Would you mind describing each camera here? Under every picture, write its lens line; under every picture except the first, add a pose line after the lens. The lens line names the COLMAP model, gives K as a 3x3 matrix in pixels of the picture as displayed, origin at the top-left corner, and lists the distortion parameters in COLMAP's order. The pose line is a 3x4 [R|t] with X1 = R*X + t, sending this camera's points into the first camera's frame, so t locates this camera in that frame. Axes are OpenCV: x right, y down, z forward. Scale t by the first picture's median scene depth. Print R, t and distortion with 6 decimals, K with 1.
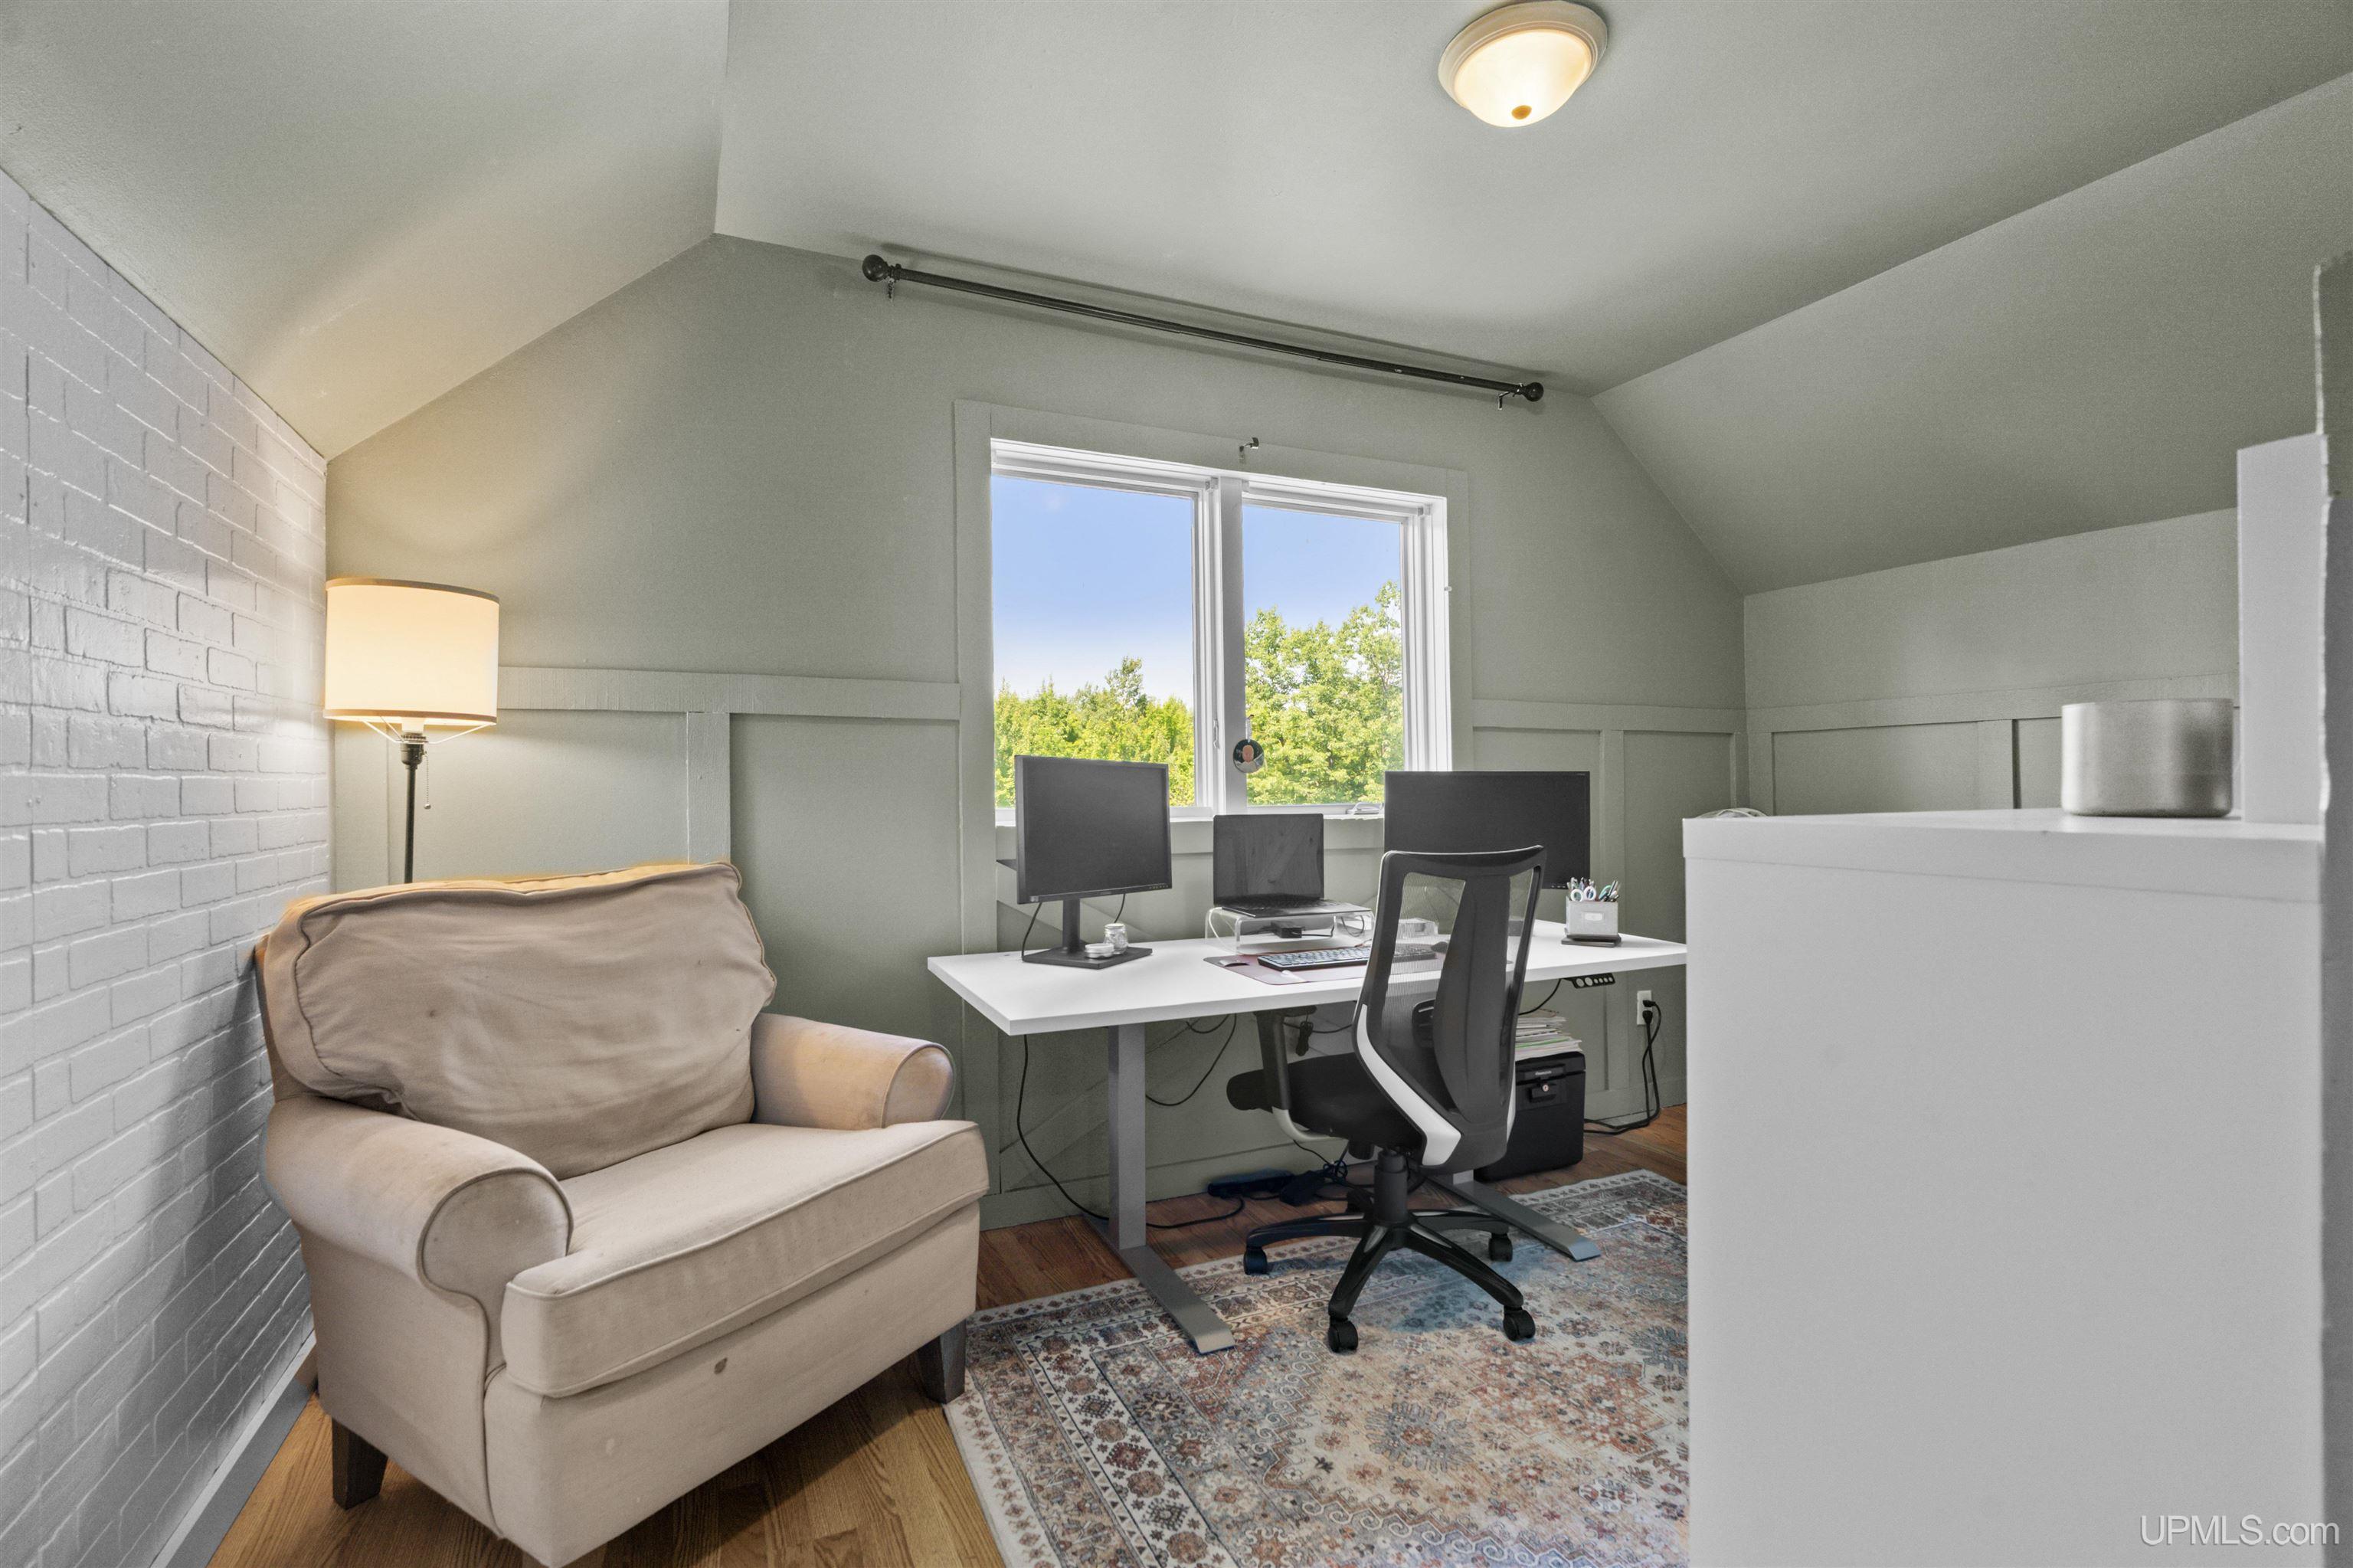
lens RADIAL K [[1101.2, 0, 1180.8], [0, 1101.2, 785.4], [0, 0, 1]] dist [-0.010311, 0.002061]
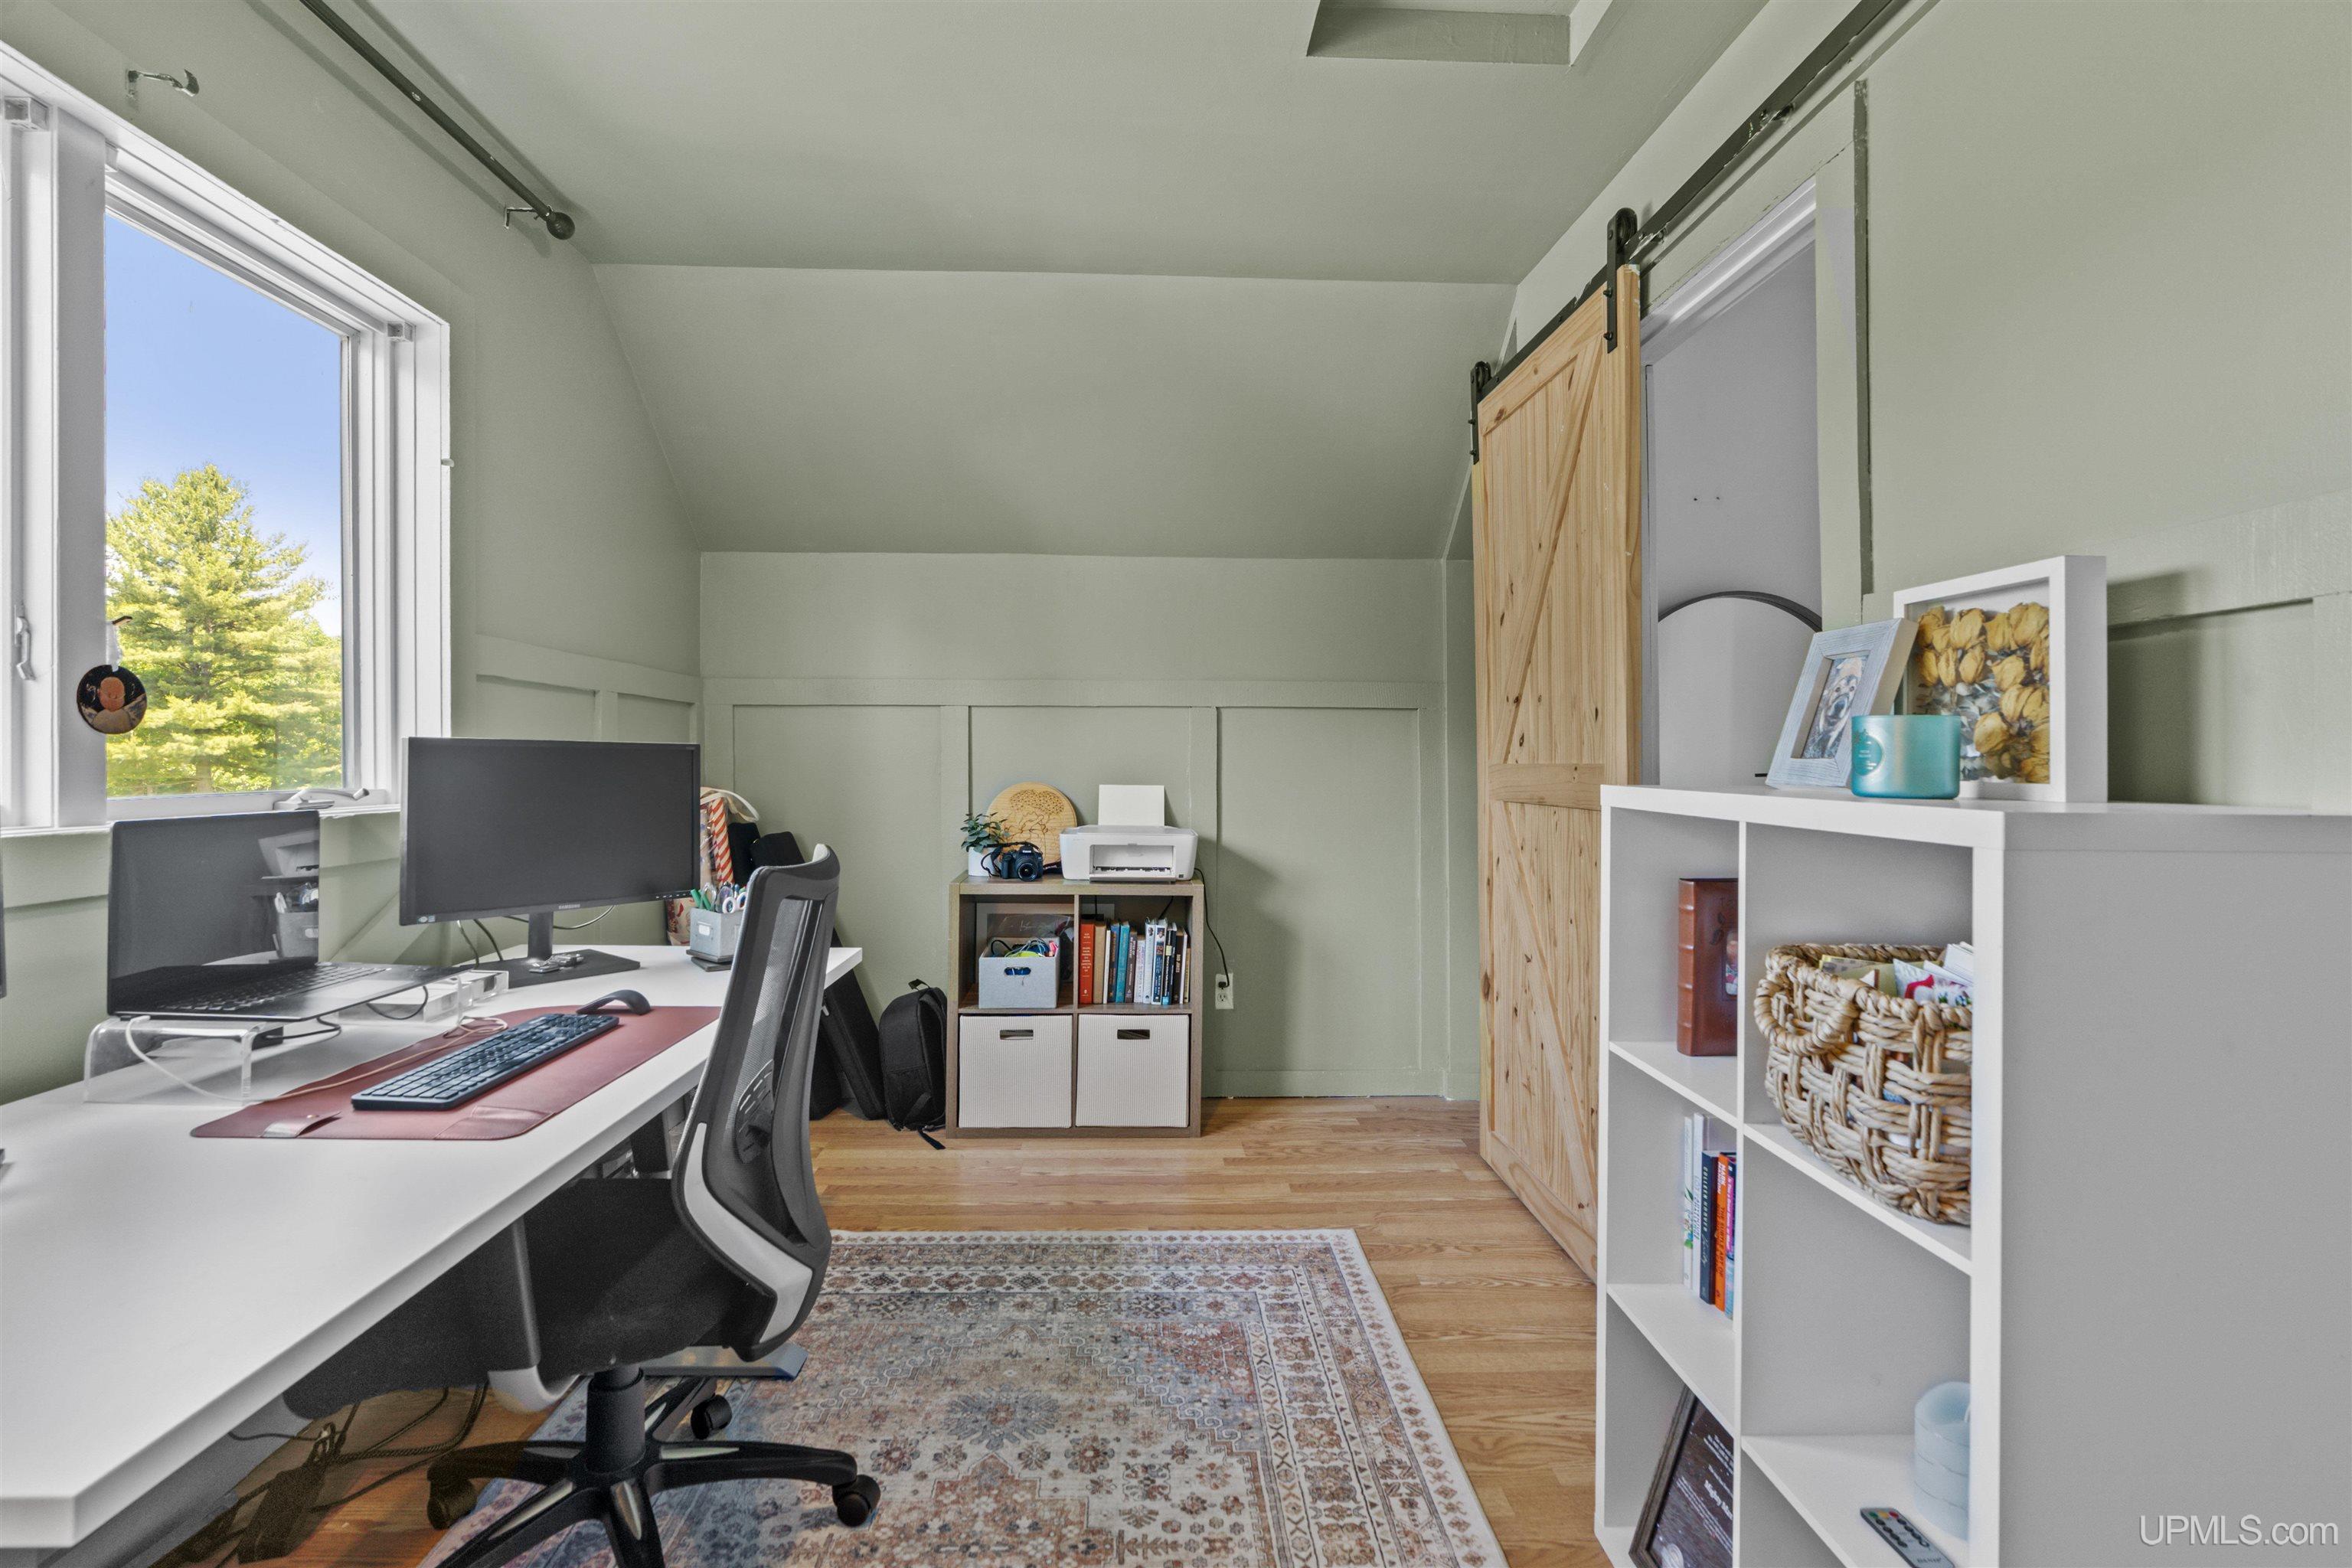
lens RADIAL K [[1100.7, 0, 1167.1], [0, 1100.7, 745.0], [0, 0, 1]] dist [-0.010311, 0.002061]
pose [[0.380051, 0.018317, 0.924784, -0.229675], [-0.004341, 0.999828, -0.018019, 0.000725], [-0.924955, 0.002834, 0.380065, 0.408720]]
